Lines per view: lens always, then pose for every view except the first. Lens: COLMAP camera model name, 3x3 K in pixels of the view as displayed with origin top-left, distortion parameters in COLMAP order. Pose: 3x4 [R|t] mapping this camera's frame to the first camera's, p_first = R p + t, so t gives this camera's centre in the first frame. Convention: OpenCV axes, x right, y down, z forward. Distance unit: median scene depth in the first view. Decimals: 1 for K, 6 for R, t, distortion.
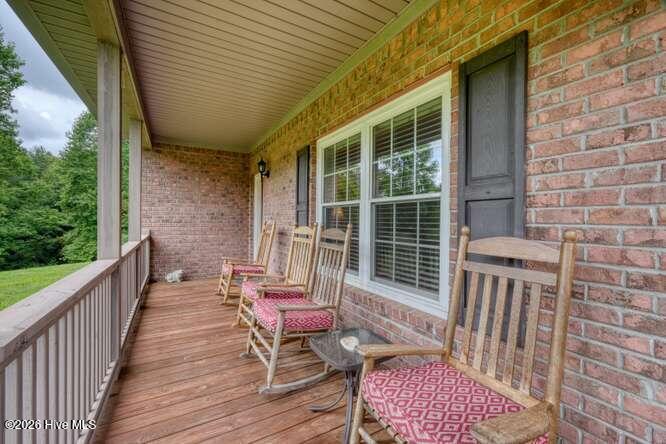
lens RADIAL K [[282.0, 0, 334.5], [0, 282.0, 220.6], [0, 0, 1]] dist [-0.007224, 0.003477]
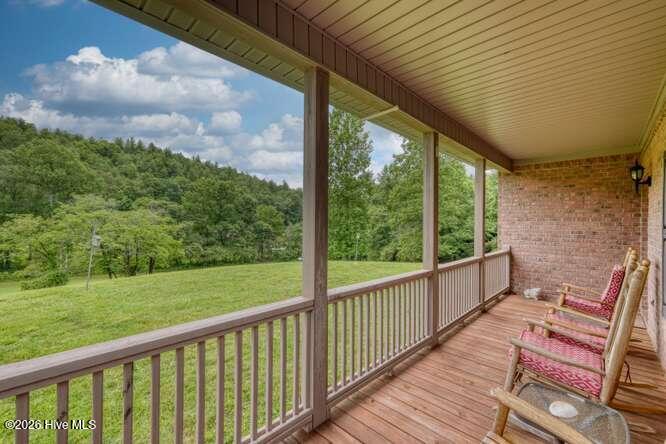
lens RADIAL K [[282.0, 0, 332.4], [0, 282.0, 222.4], [0, 0, 1]] dist [-0.007224, 0.003477]
pose [[0.268633, -0.007318, -0.963215, 0.216875], [-0.011771, 0.999872, -0.010879, -0.038297], [0.963171, 0.014261, 0.268513, 0.022357]]
